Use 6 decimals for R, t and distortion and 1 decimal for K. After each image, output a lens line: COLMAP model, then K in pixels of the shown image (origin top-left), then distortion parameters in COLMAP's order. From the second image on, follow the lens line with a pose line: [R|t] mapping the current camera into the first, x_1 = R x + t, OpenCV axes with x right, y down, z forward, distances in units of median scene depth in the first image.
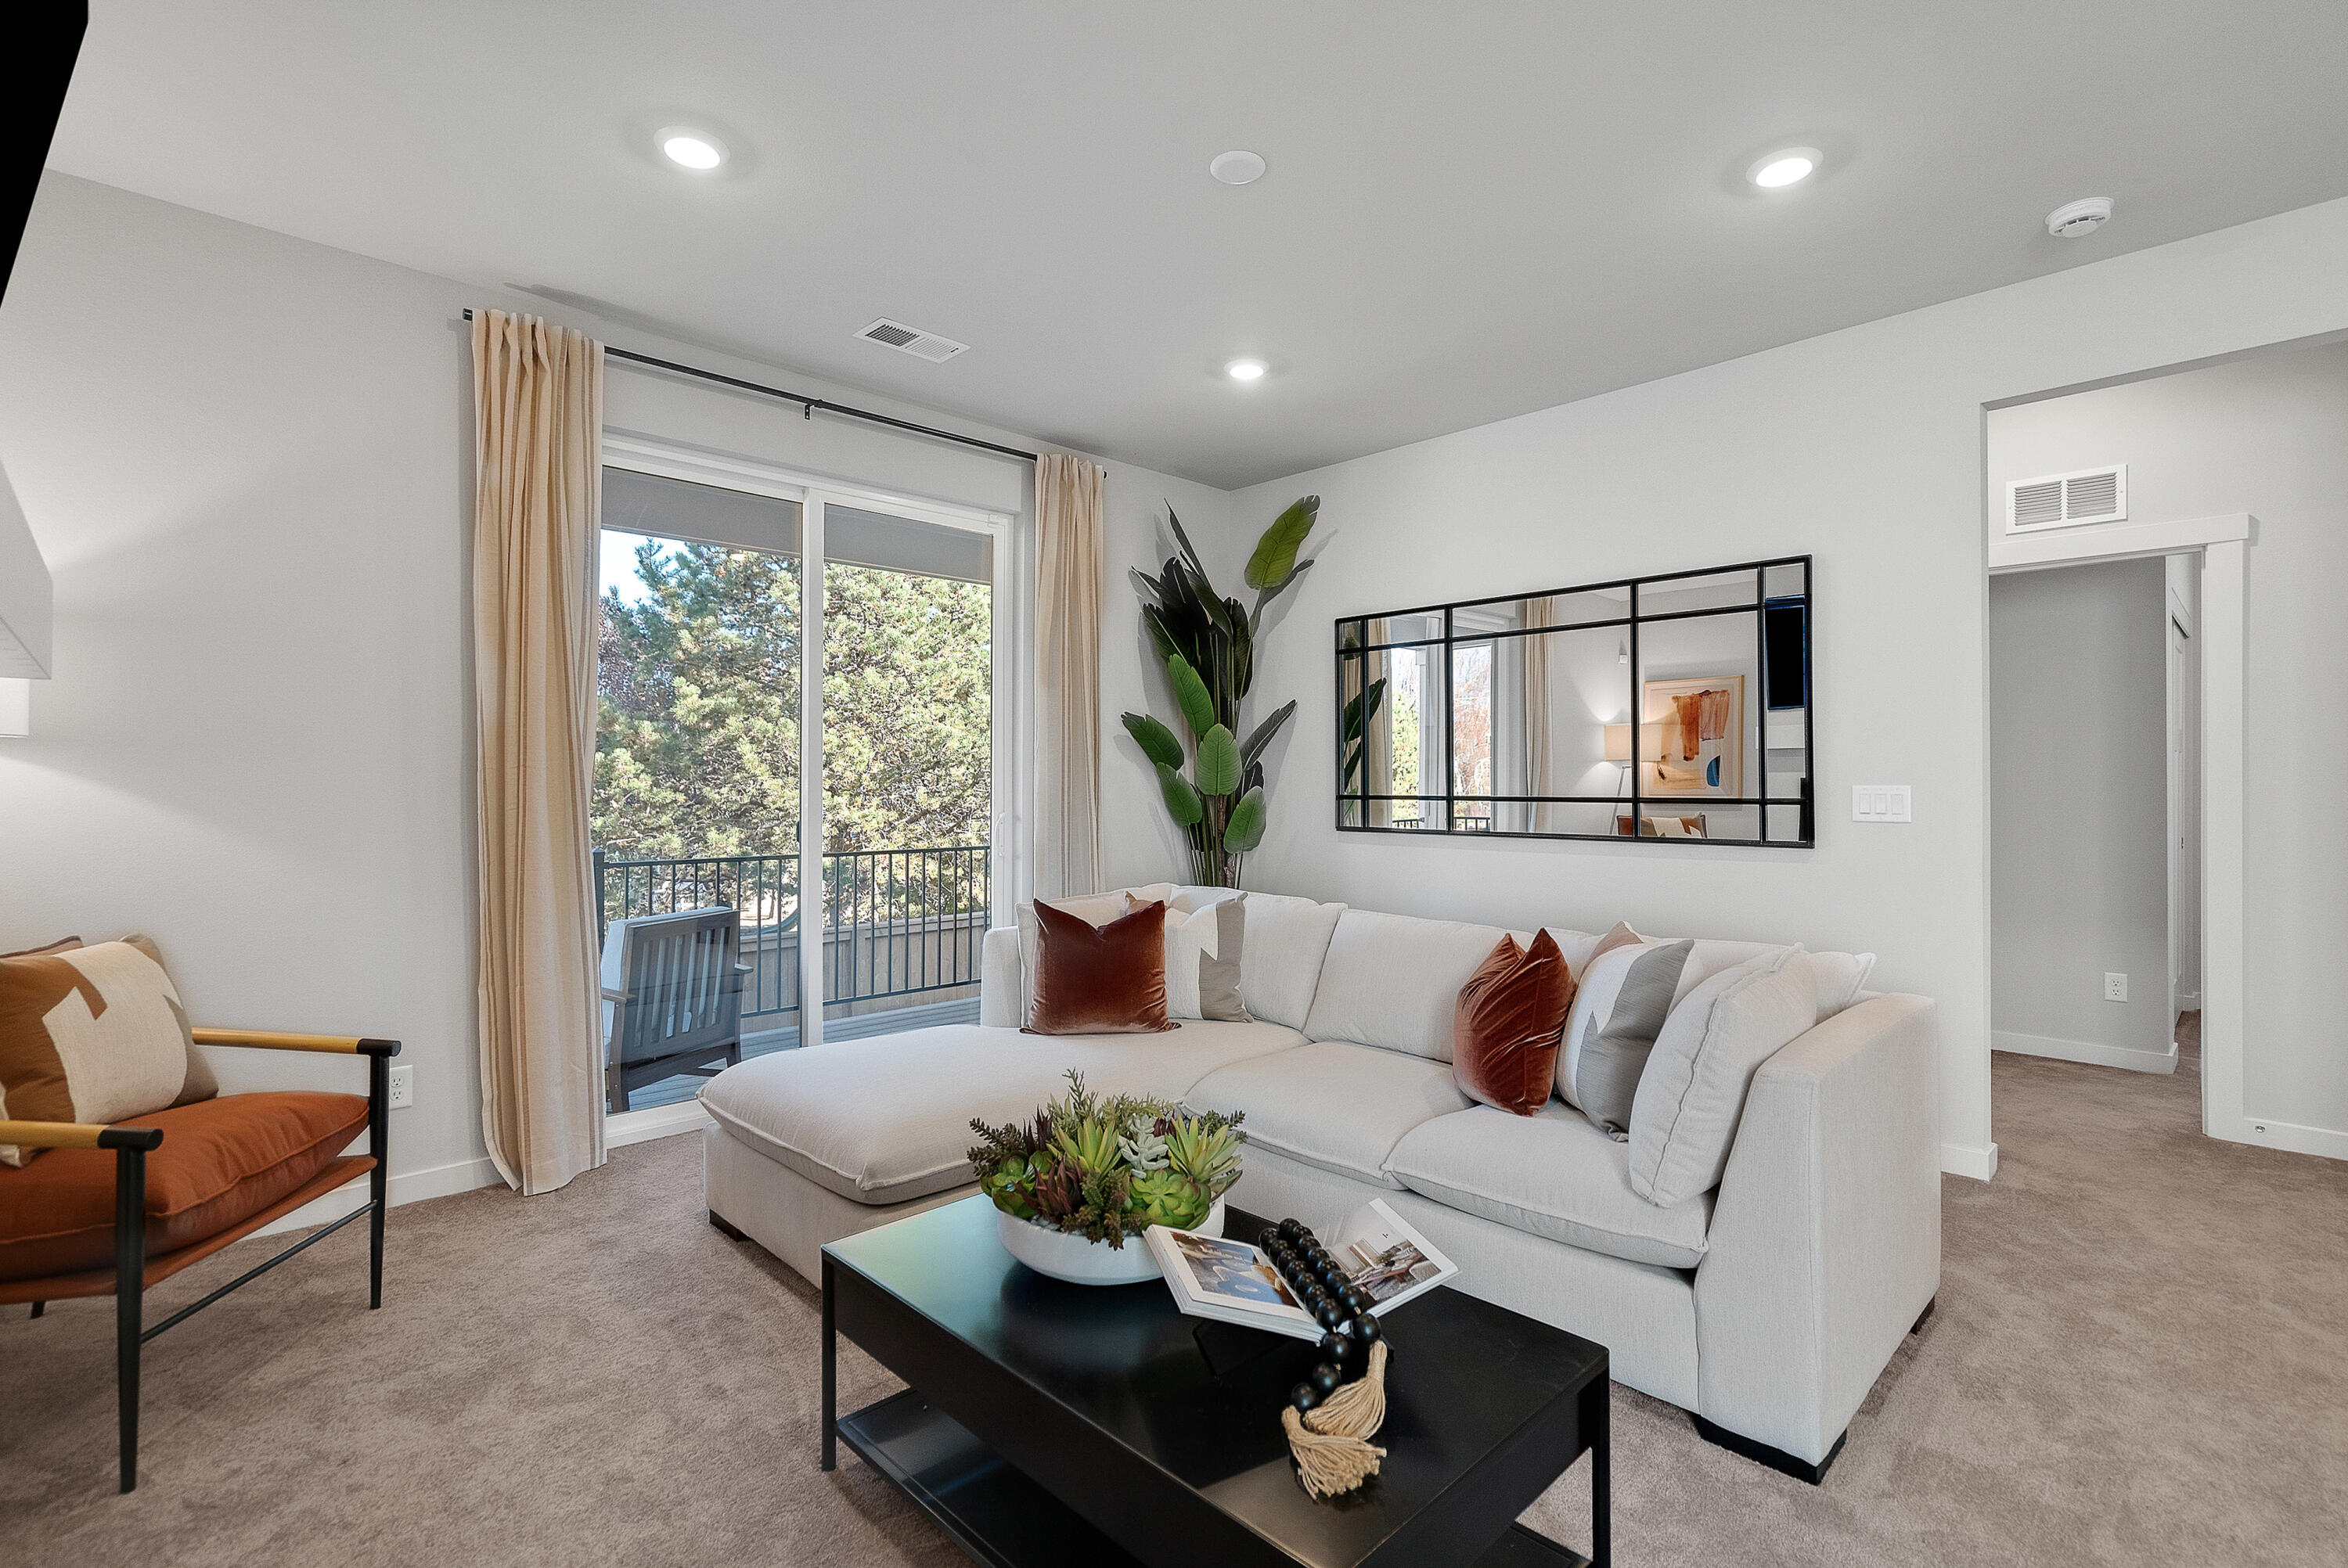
lens RADIAL K [[1089.4, 0, 1185.9], [0, 1089.4, 782.5], [0, 0, 1]] dist [-0.004108, 0.000650]
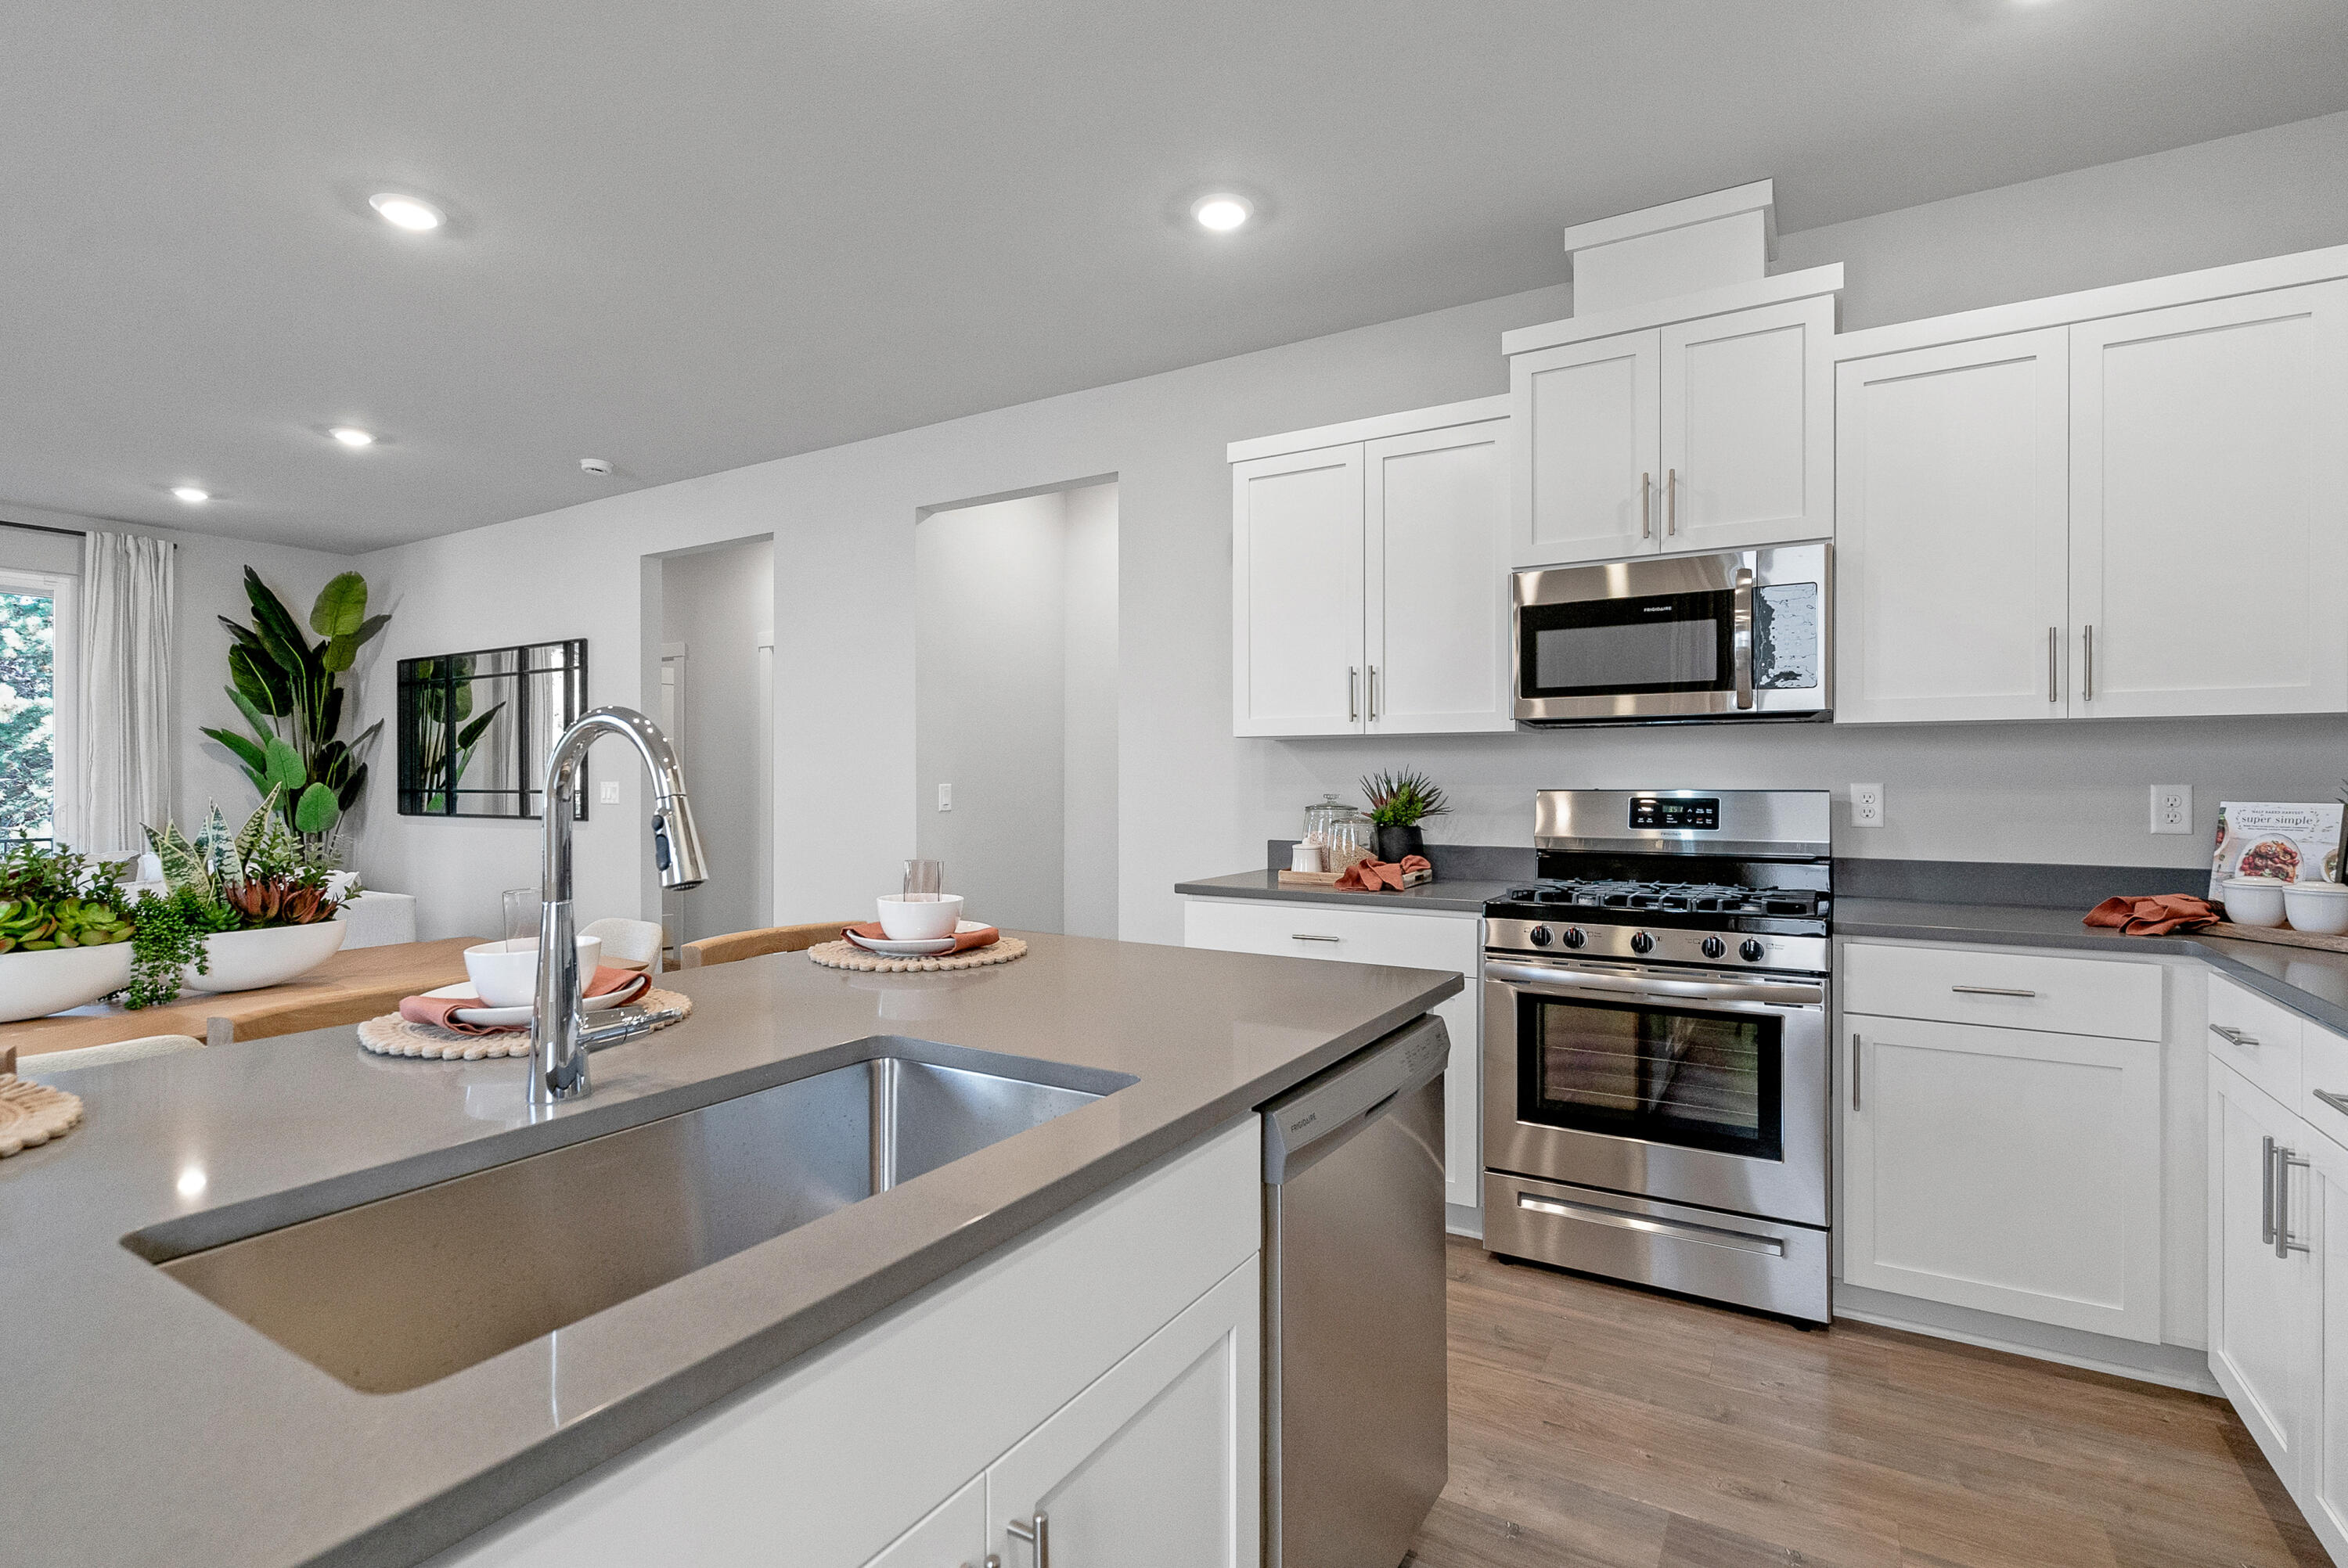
lens RADIAL K [[1103.1, 0, 1177.6], [0, 1103.1, 782.6], [0, 0, 1]] dist [-0.008835, 0.003266]
pose [[0.968217, -0.001586, 0.250106, 0.815784], [0.000746, 0.999994, 0.003451, -0.000007], [-0.250110, -0.003155, 0.968212, -0.630142]]
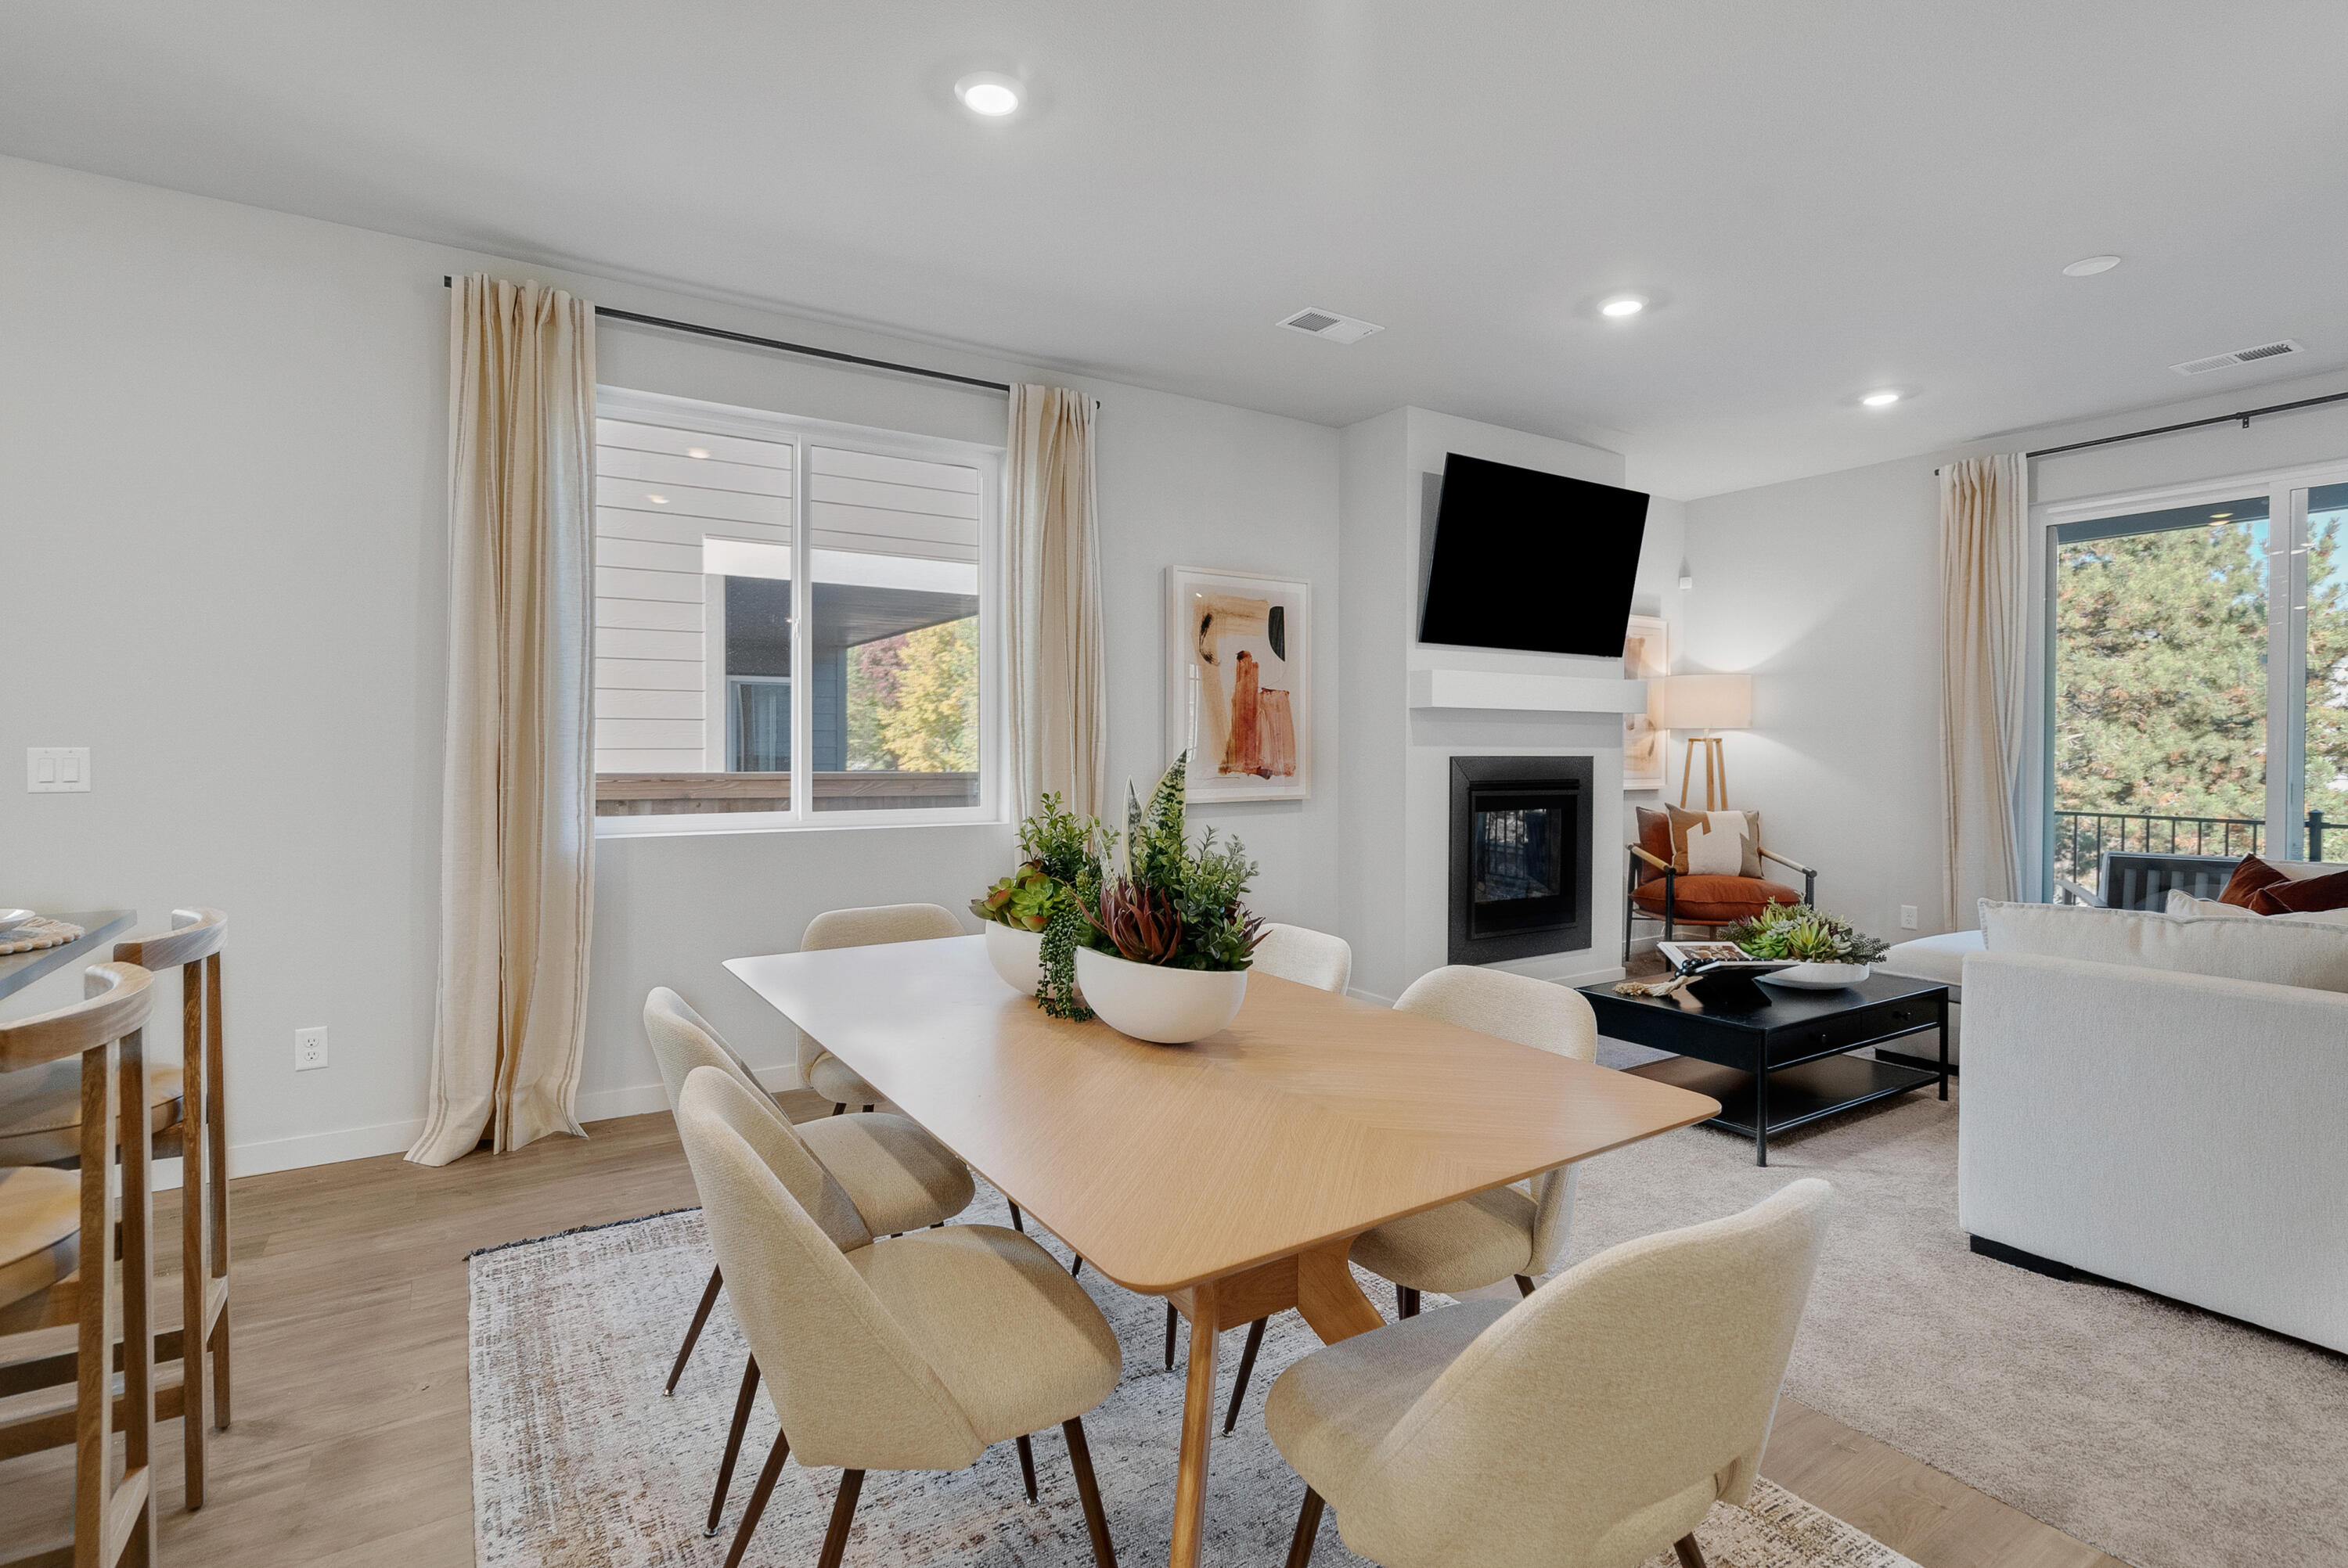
lens RADIAL K [[1089.4, 0, 1151.7], [0, 1089.4, 762.2], [0, 0, 1]] dist [-0.004108, 0.000650]
pose [[-0.228435, 0.013534, -0.973465, 0.878004], [-0.001709, 0.999896, 0.014303, 0.000973], [0.973558, 0.004931, -0.228388, 0.128487]]
